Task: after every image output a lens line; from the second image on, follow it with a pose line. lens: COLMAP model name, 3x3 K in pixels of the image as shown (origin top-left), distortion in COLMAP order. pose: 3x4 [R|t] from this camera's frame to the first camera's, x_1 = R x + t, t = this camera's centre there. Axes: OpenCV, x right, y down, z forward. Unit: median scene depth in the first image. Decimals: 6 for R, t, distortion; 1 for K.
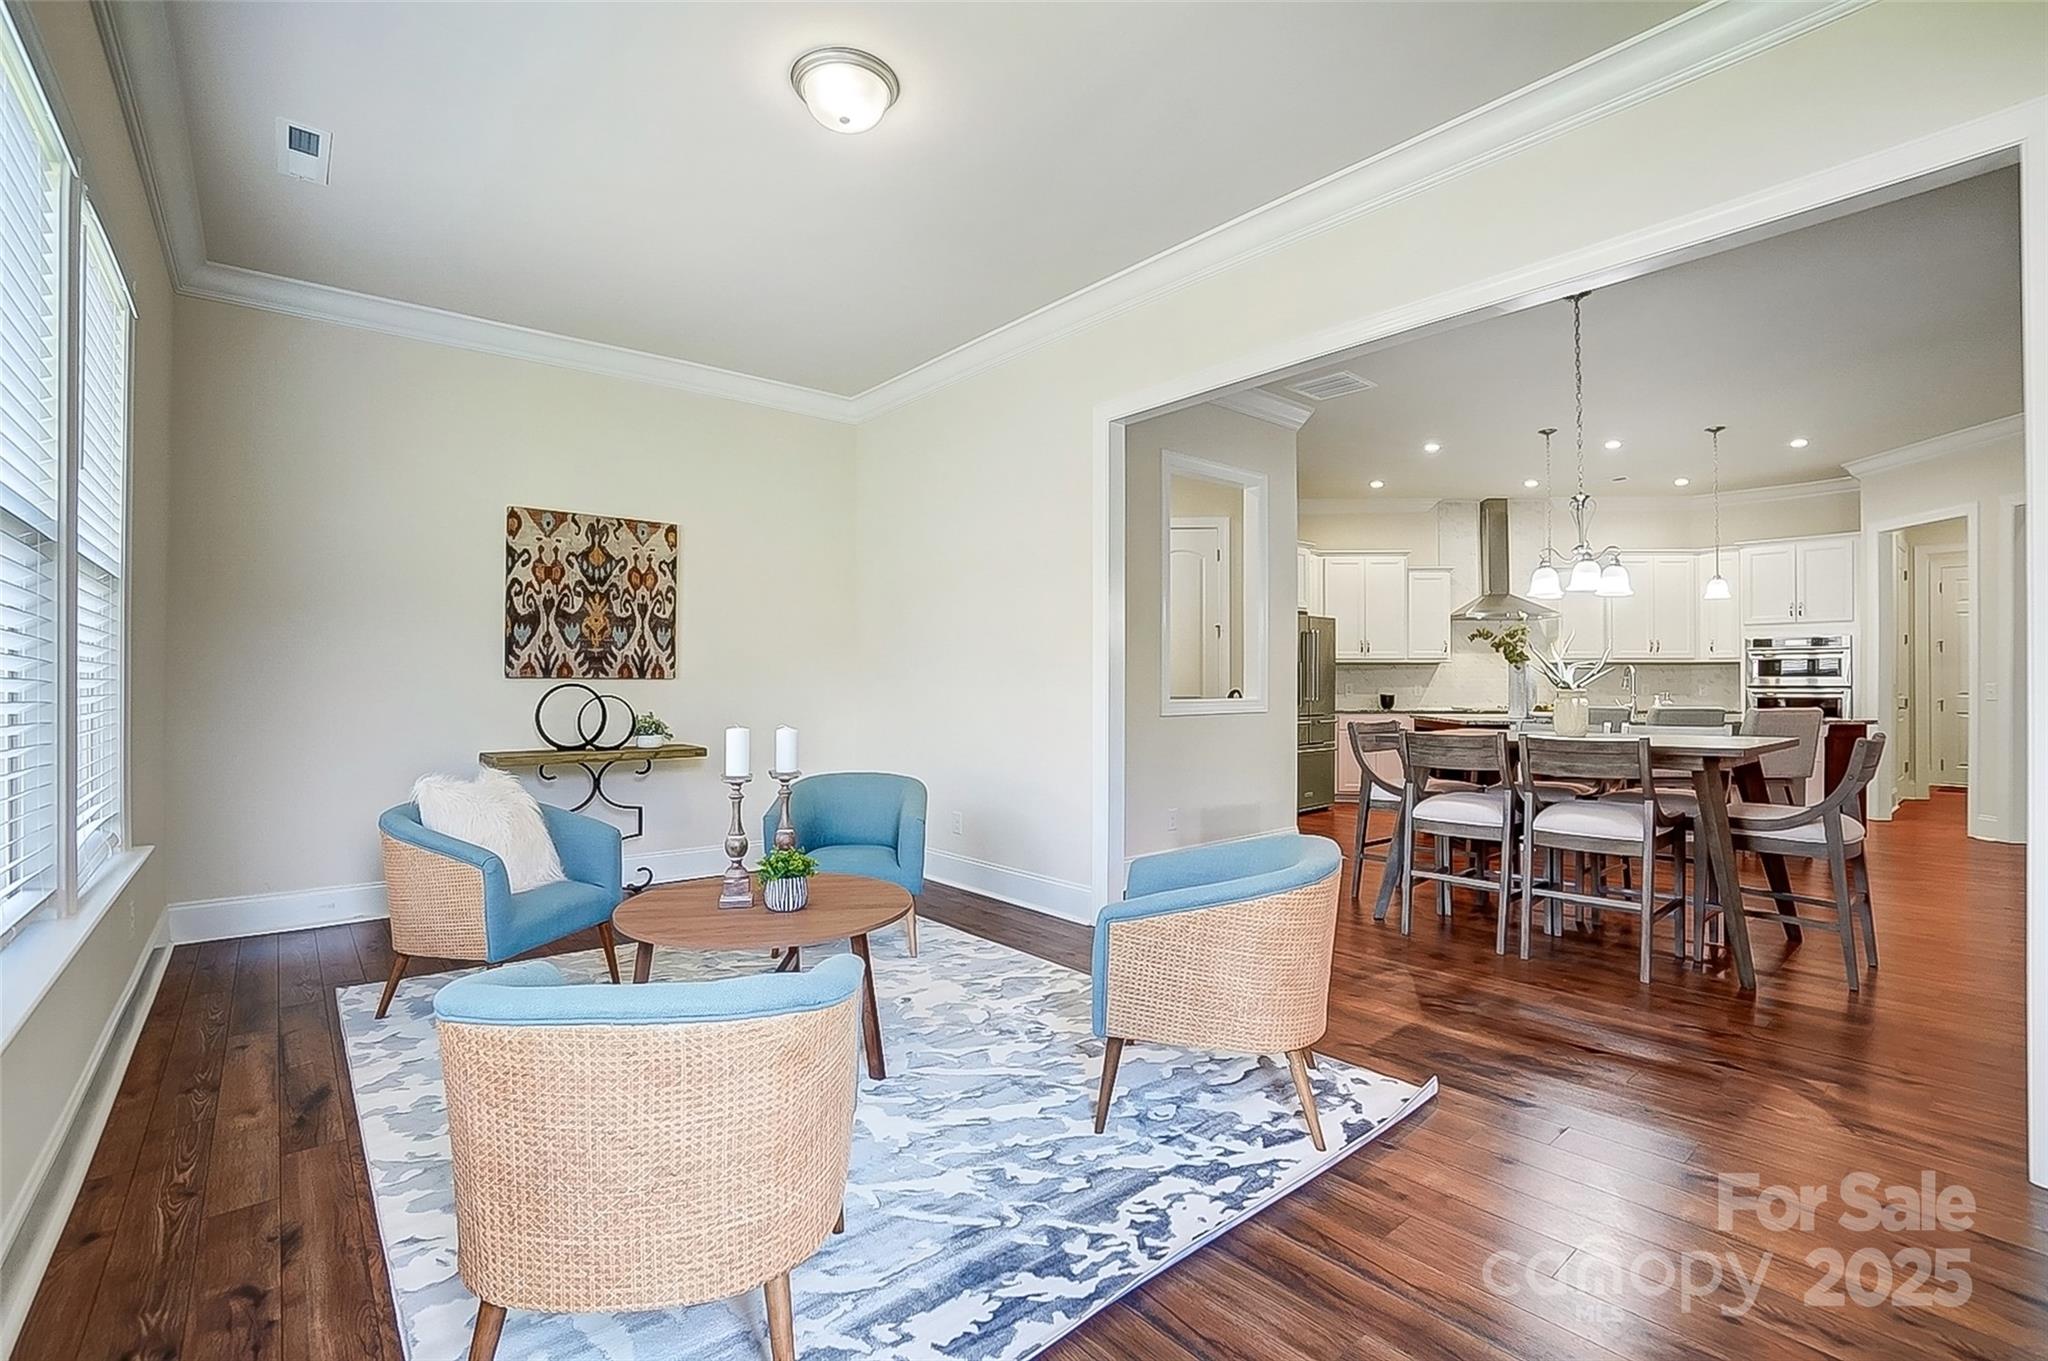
lens RADIAL K [[910.8, 0, 1010.4], [0, 910.8, 677.2], [0, 0, 1]] dist [-0.064173, 0.023273]
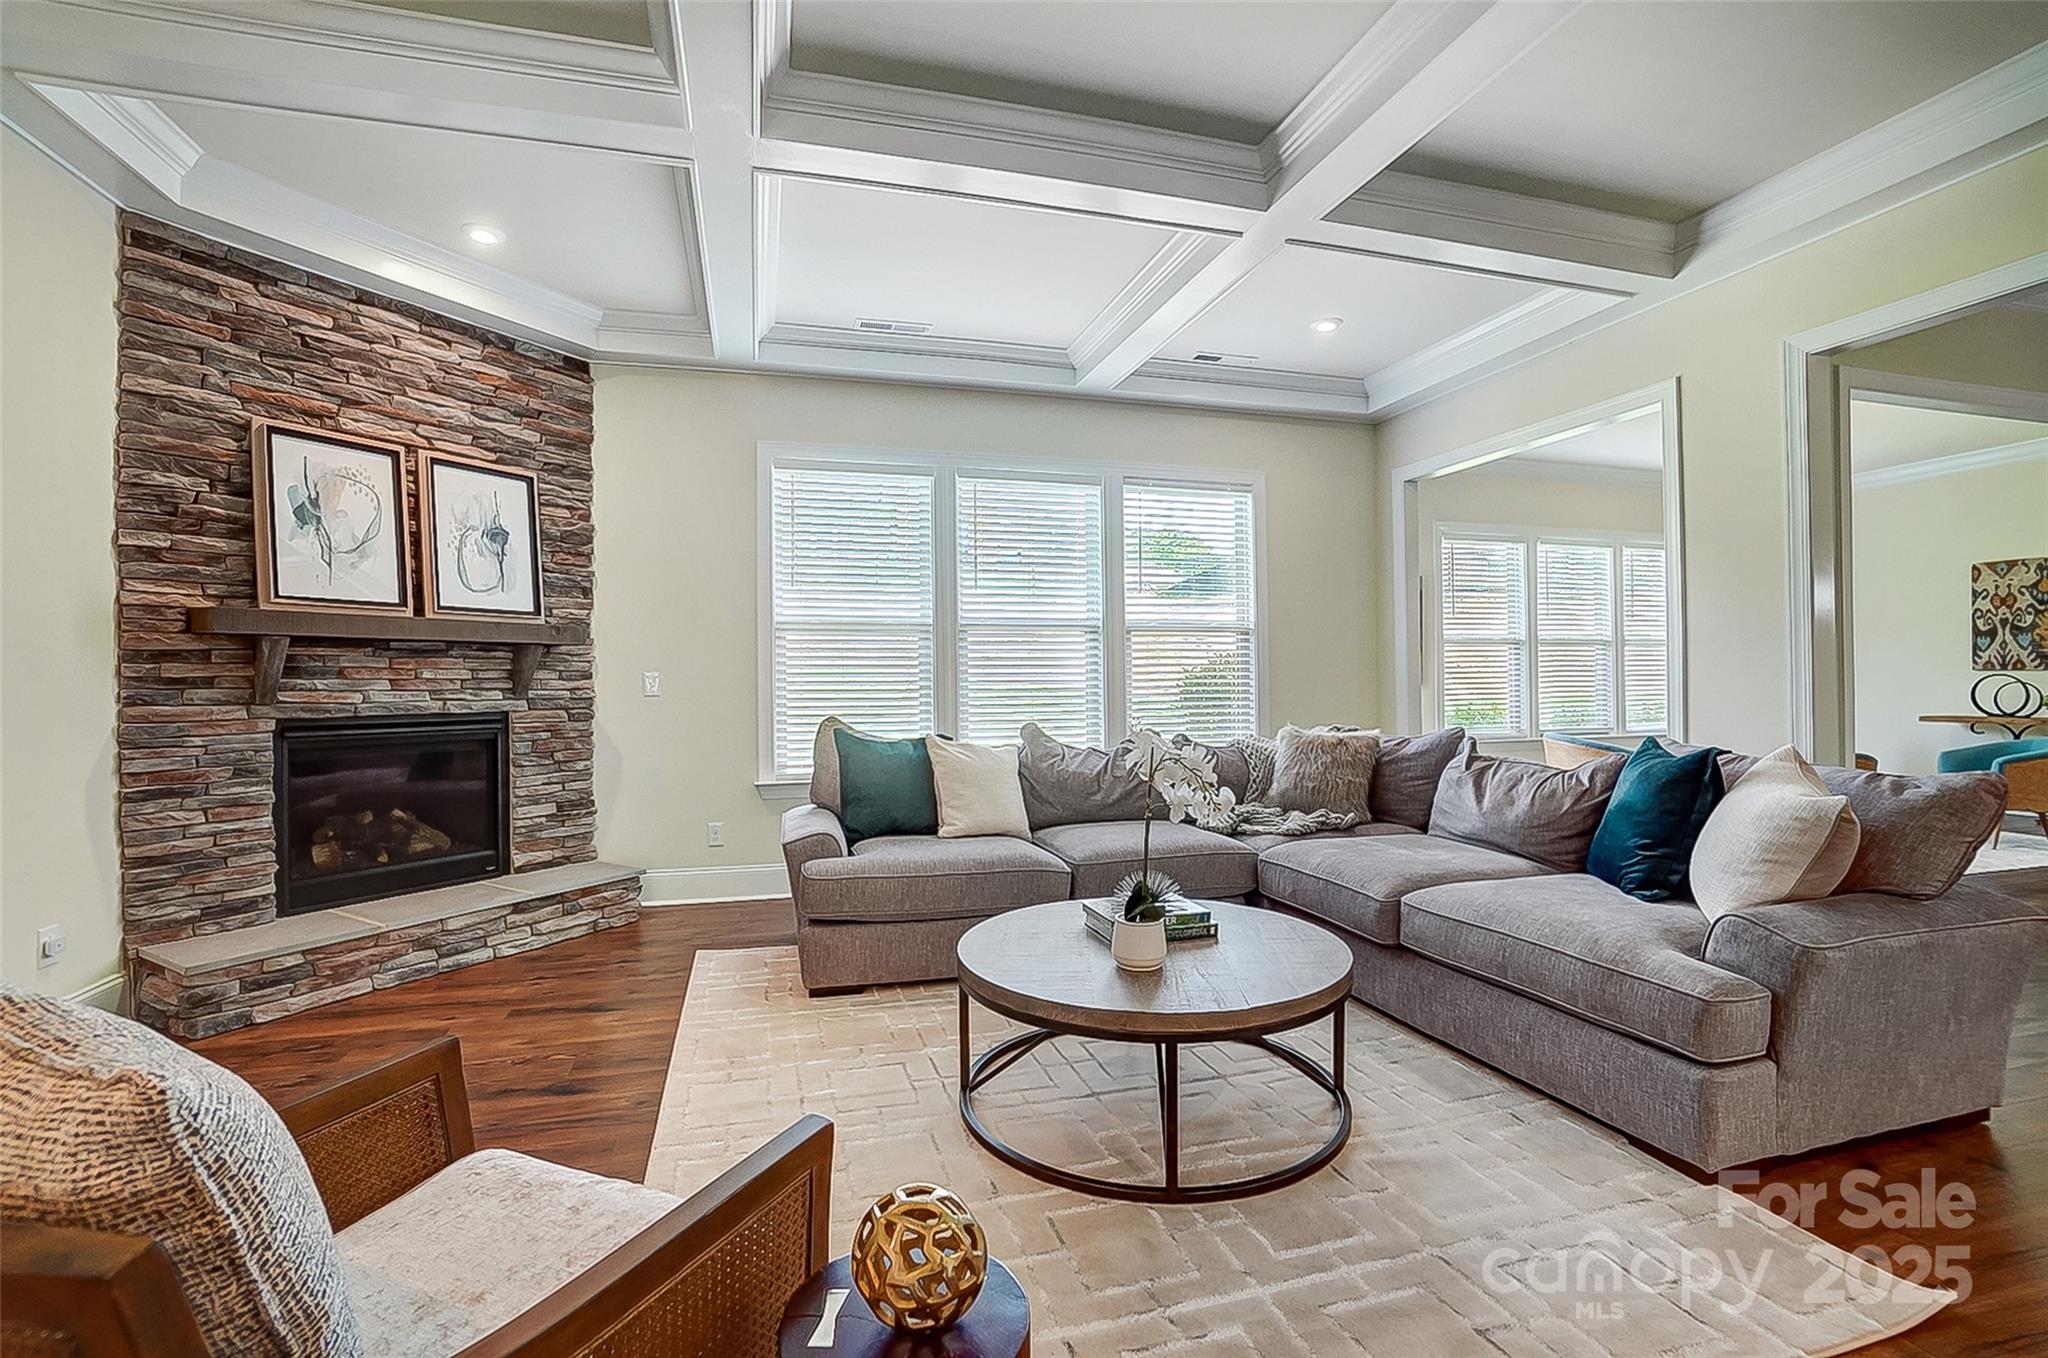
lens RADIAL K [[914.0, 0, 1016.8], [0, 914.0, 672.8], [0, 0, 1]] dist [-0.065206, 0.024200]
pose [[-0.404975, -0.002372, -0.914325, 1.475866], [0.012739, 0.999885, -0.008236, -0.003518], [0.914239, -0.014983, -0.404898, 0.056410]]
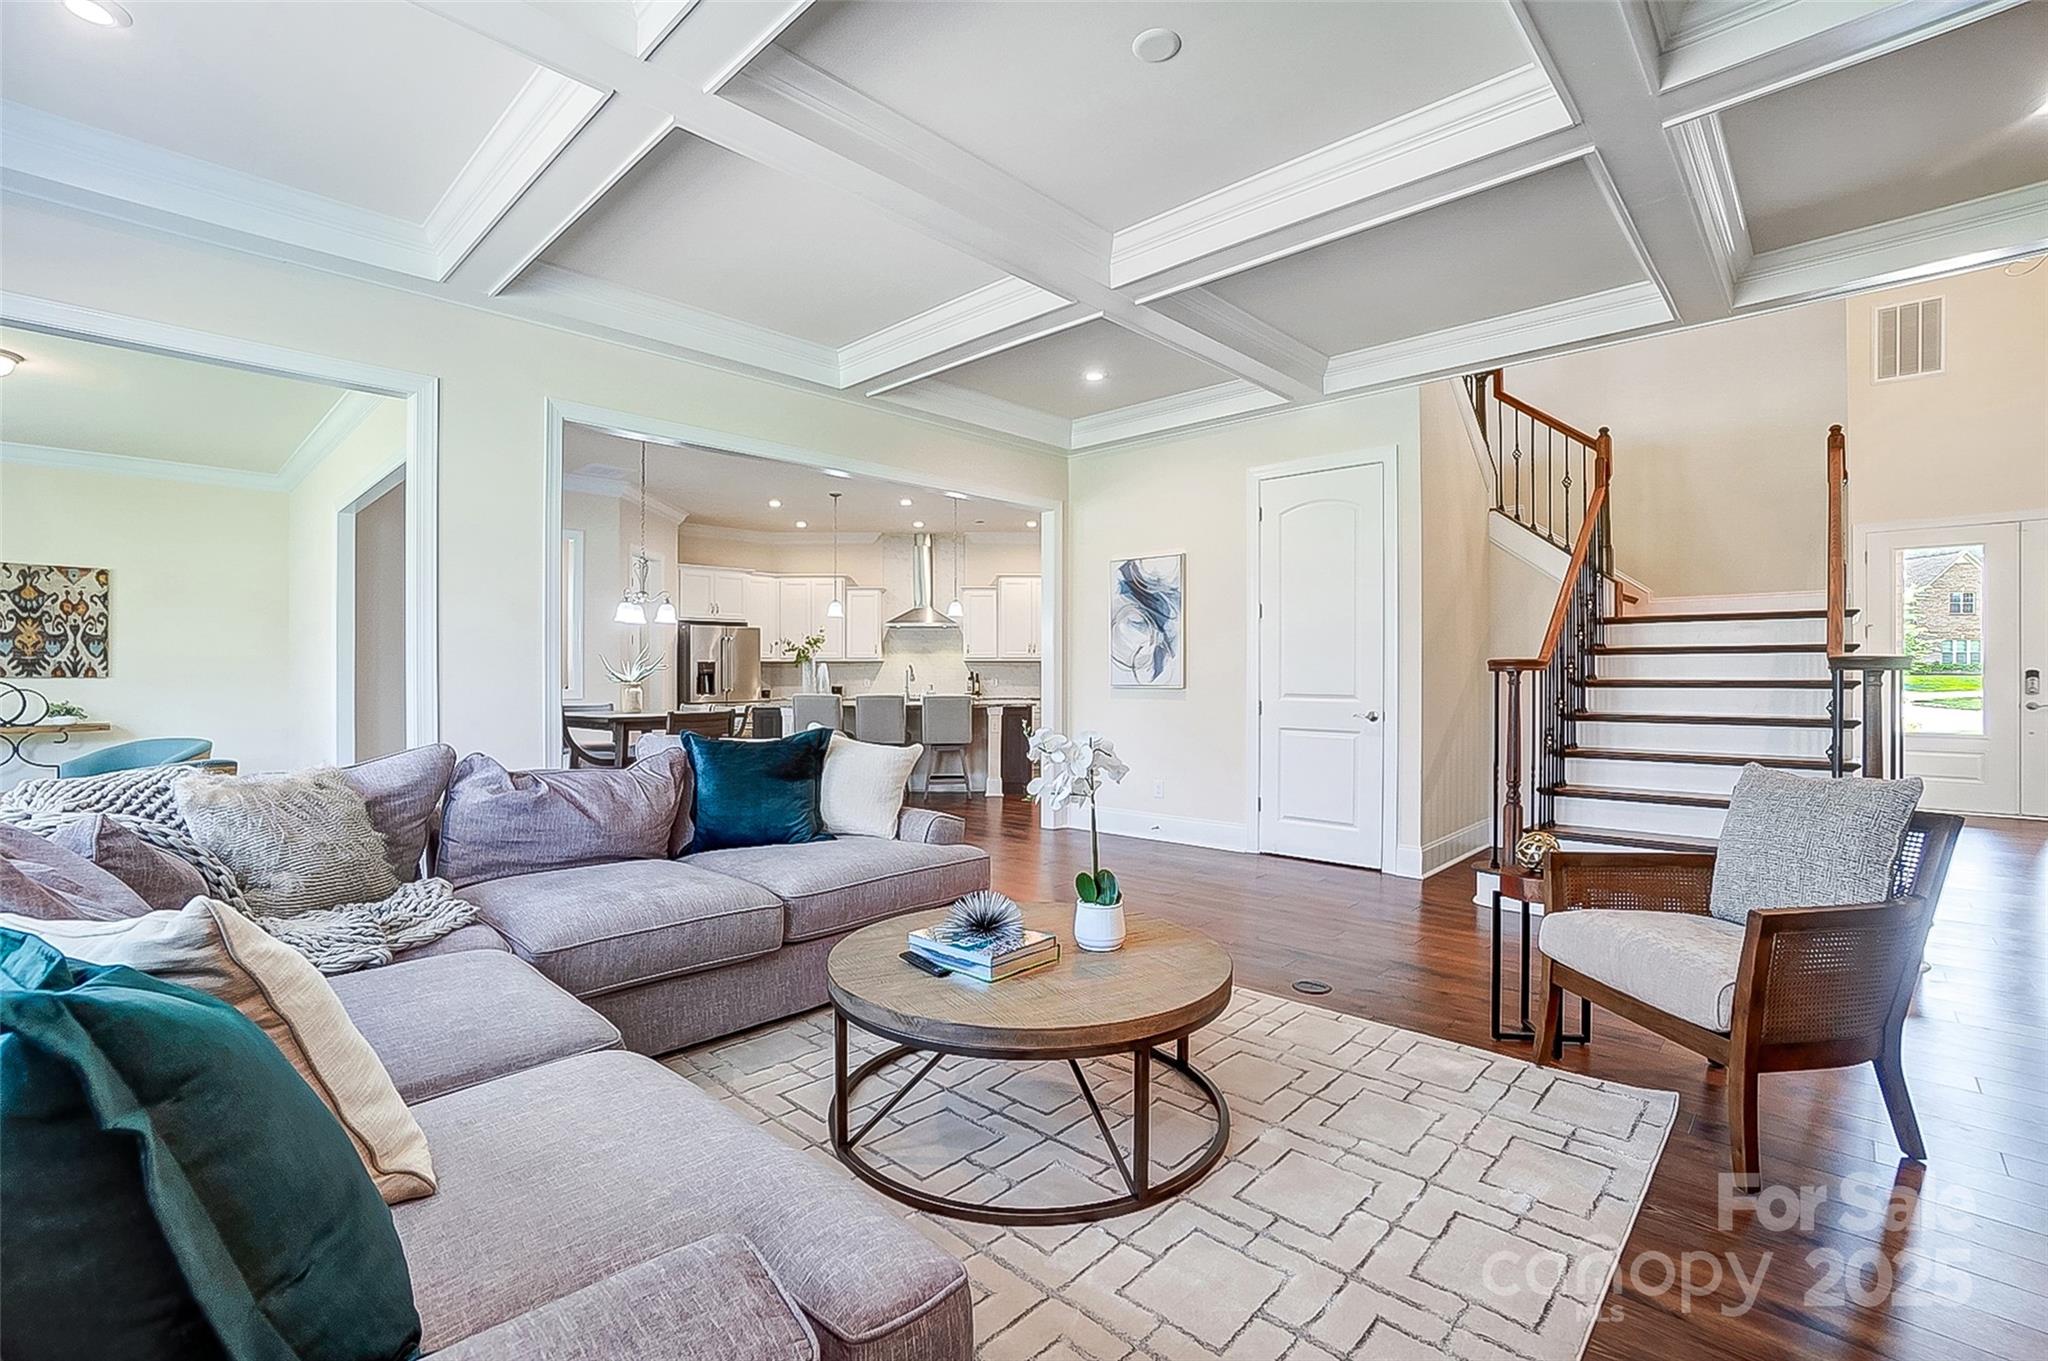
lens RADIAL K [[910.8, 0, 1010.4], [0, 910.8, 677.2], [0, 0, 1]] dist [-0.064173, 0.023273]
pose [[0.993304, -0.002989, 0.115489, 0.930138], [0.002002, 0.999960, 0.008665, -0.007949], [-0.115510, -0.008376, 0.993271, -0.561105]]
